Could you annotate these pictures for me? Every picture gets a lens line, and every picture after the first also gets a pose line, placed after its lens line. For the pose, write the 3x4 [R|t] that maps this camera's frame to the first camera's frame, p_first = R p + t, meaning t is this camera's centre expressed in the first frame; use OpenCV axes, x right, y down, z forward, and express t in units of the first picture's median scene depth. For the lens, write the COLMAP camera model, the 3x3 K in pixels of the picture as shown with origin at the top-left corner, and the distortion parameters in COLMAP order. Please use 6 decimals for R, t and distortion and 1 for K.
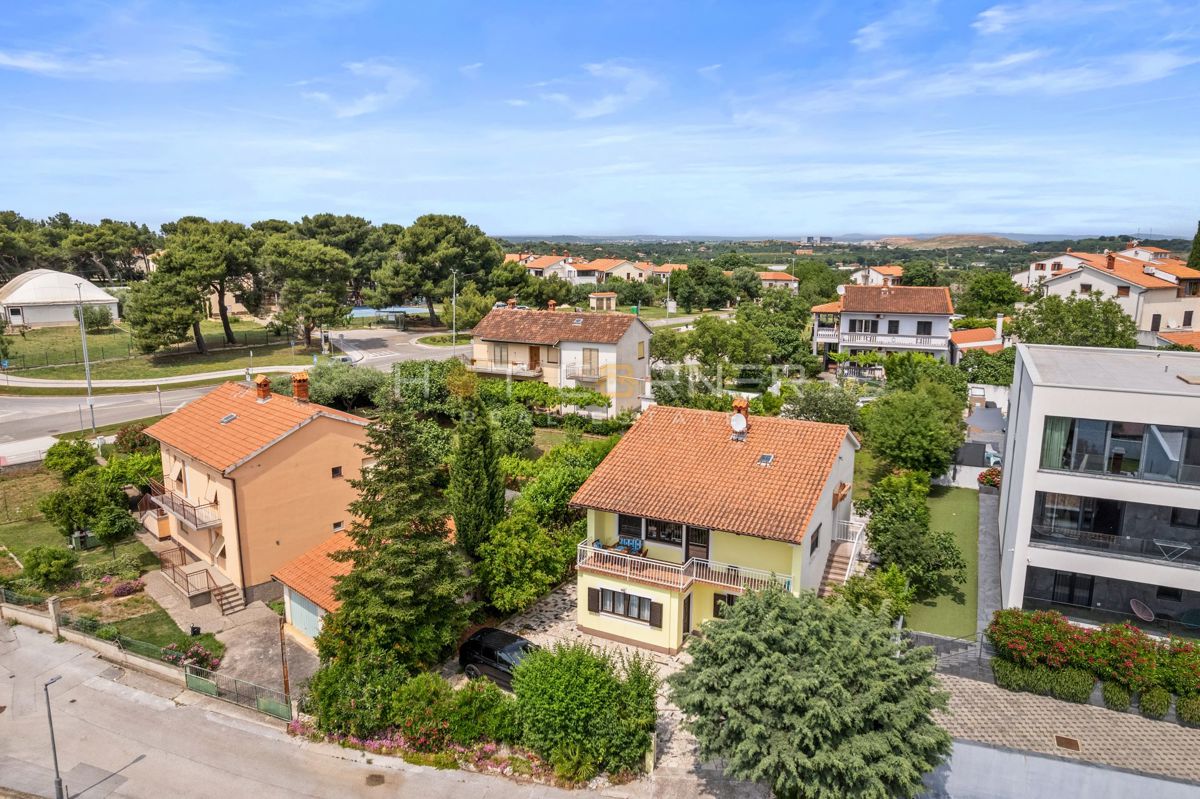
lens RADIAL K [[799.7, 0, 601.9], [0, 799.7, 415.9], [0, 0, 1]] dist [-0.082463, 0.072286]
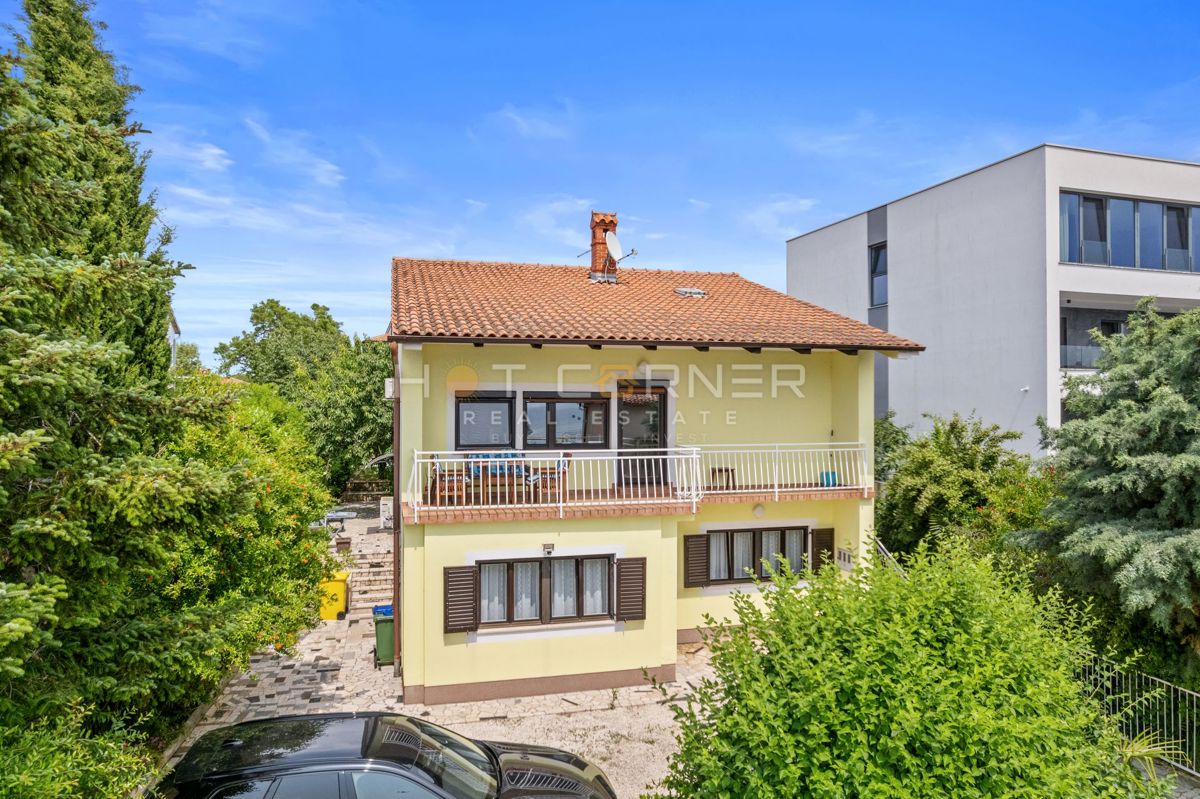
lens RADIAL K [[780.7, 0, 600.0], [0, 780.7, 399.5], [0, 0, 1]] dist [-0.026451, -0.000612]
pose [[0.735479, -0.001535, 0.677546, -0.213388], [0.146402, 0.976734, -0.156707, 0.206652], [-0.661542, 0.214448, 0.718592, 0.669015]]
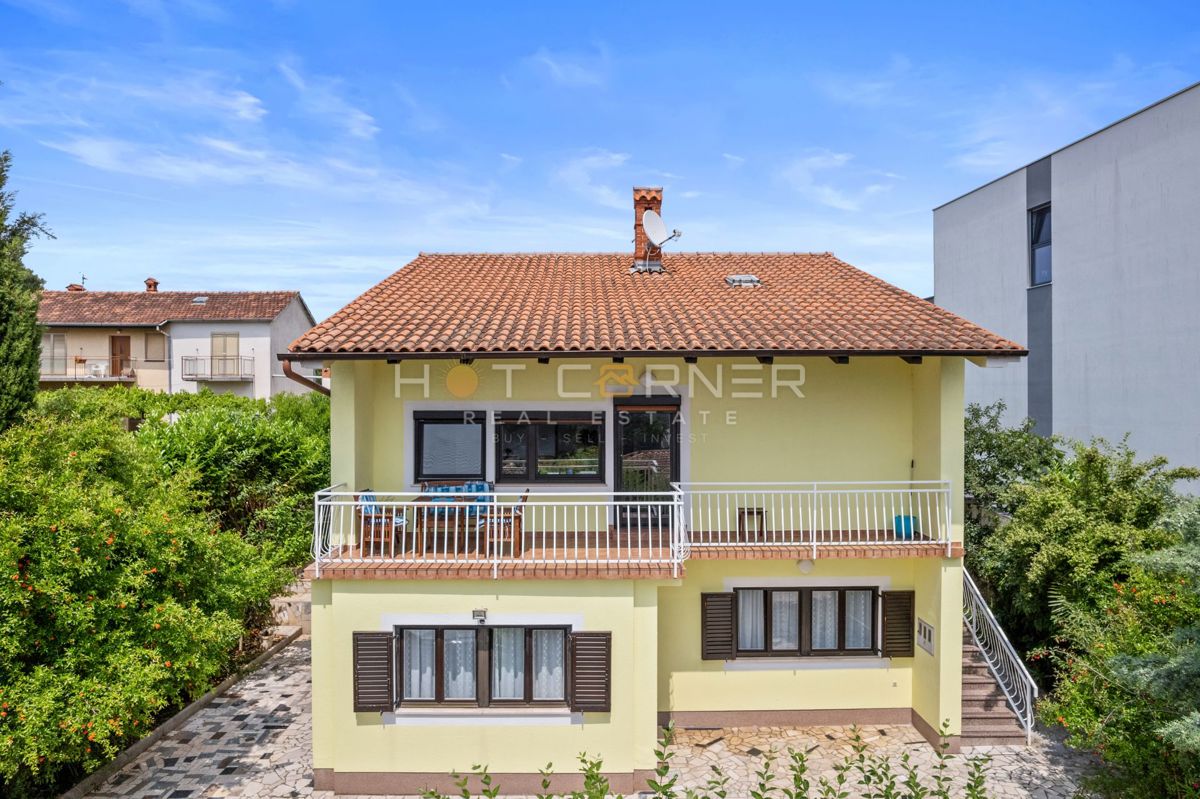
lens RADIAL K [[781.6, 0, 599.4], [0, 781.6, 392.2], [0, 0, 1]] dist [-0.066998, 0.067403]
pose [[0.883466, -0.010666, 0.468374, -0.072957], [0.107278, 0.977783, -0.180087, 0.188674], [-0.456048, 0.209347, 0.864982, 0.675015]]
